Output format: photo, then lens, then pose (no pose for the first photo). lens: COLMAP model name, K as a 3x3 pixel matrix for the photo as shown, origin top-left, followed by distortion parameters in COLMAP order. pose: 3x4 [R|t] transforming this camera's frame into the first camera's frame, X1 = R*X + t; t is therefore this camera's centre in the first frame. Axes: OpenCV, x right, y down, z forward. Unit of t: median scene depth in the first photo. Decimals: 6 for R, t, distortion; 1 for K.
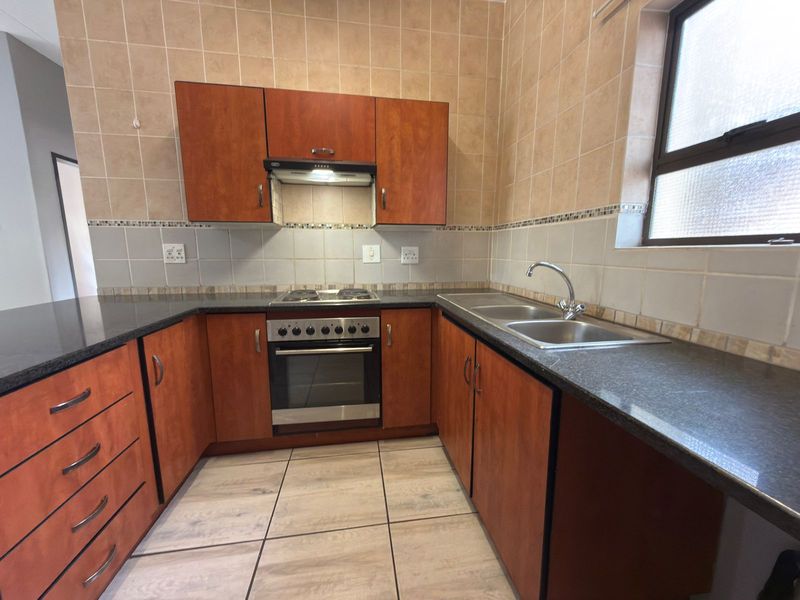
lens RADIAL K [[318.6, 0, 401.5], [0, 318.6, 301.6], [0, 0, 1]] dist [0.000328, 0.000013]
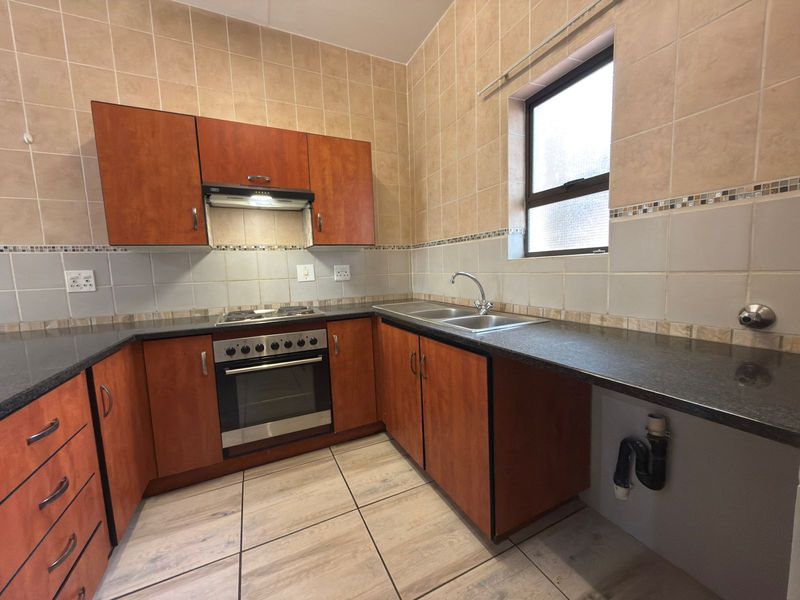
lens RADIAL K [[318.6, 0, 401.5], [0, 318.6, 301.6], [0, 0, 1]] dist [0.000328, 0.000013]
pose [[0.956147, -0.066157, 0.285319, -0.129523], [0.083270, 0.995358, -0.048259, 0.030090], [-0.280802, 0.069901, 0.957217, -0.128945]]
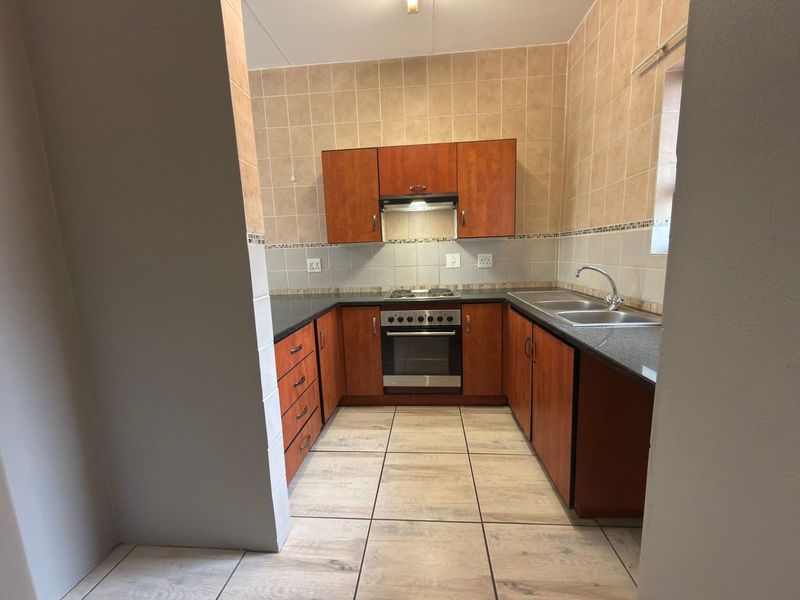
lens RADIAL K [[318.6, 0, 401.5], [0, 318.6, 301.6], [0, 0, 1]] dist [0.000328, 0.000013]
pose [[0.971537, -0.001963, -0.236881, 0.005766], [0.001143, 0.999993, -0.003597, 0.020094], [0.236887, 0.003224, 0.971532, -0.349299]]
